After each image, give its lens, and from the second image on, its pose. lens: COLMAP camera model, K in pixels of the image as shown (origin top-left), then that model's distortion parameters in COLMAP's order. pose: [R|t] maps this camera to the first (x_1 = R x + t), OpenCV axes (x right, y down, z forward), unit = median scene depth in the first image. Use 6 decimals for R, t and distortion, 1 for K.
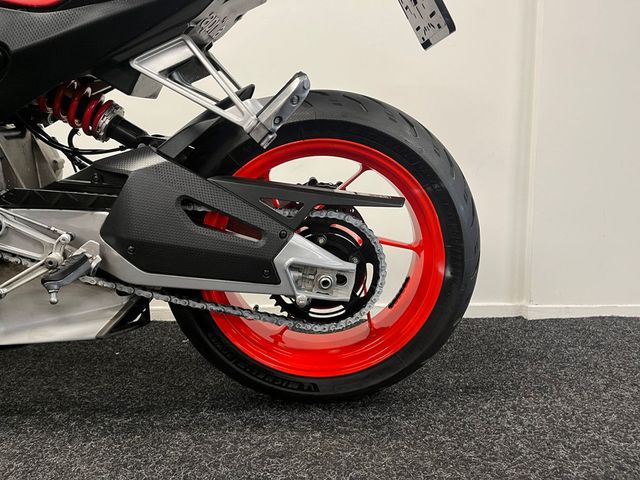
lens RADIAL K [[486.0, 0, 322.4], [0, 486.0, 238.1], [0, 0, 1]] dist [0.084204, -0.117858]
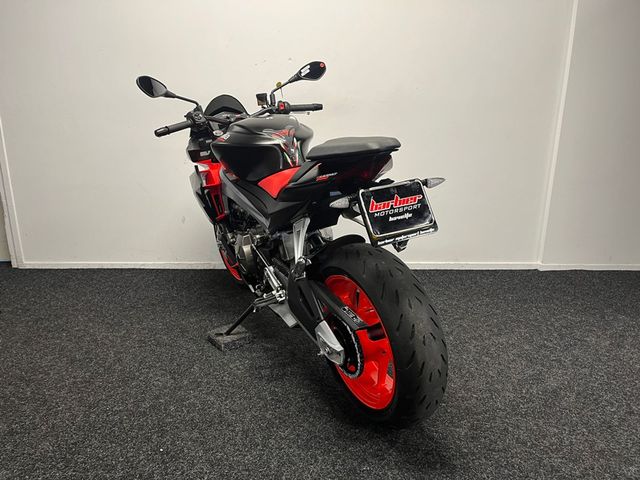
lens RADIAL K [[485.7, 0, 320.0], [0, 485.7, 240.0], [0, 0, 1]] dist [0.081938, -0.117198]
pose [[0.999921, 0.012271, -0.002862, -0.891768], [-0.011702, 0.988600, 0.150108, -0.461884], [0.004671, -0.150063, 0.988665, -1.823710]]
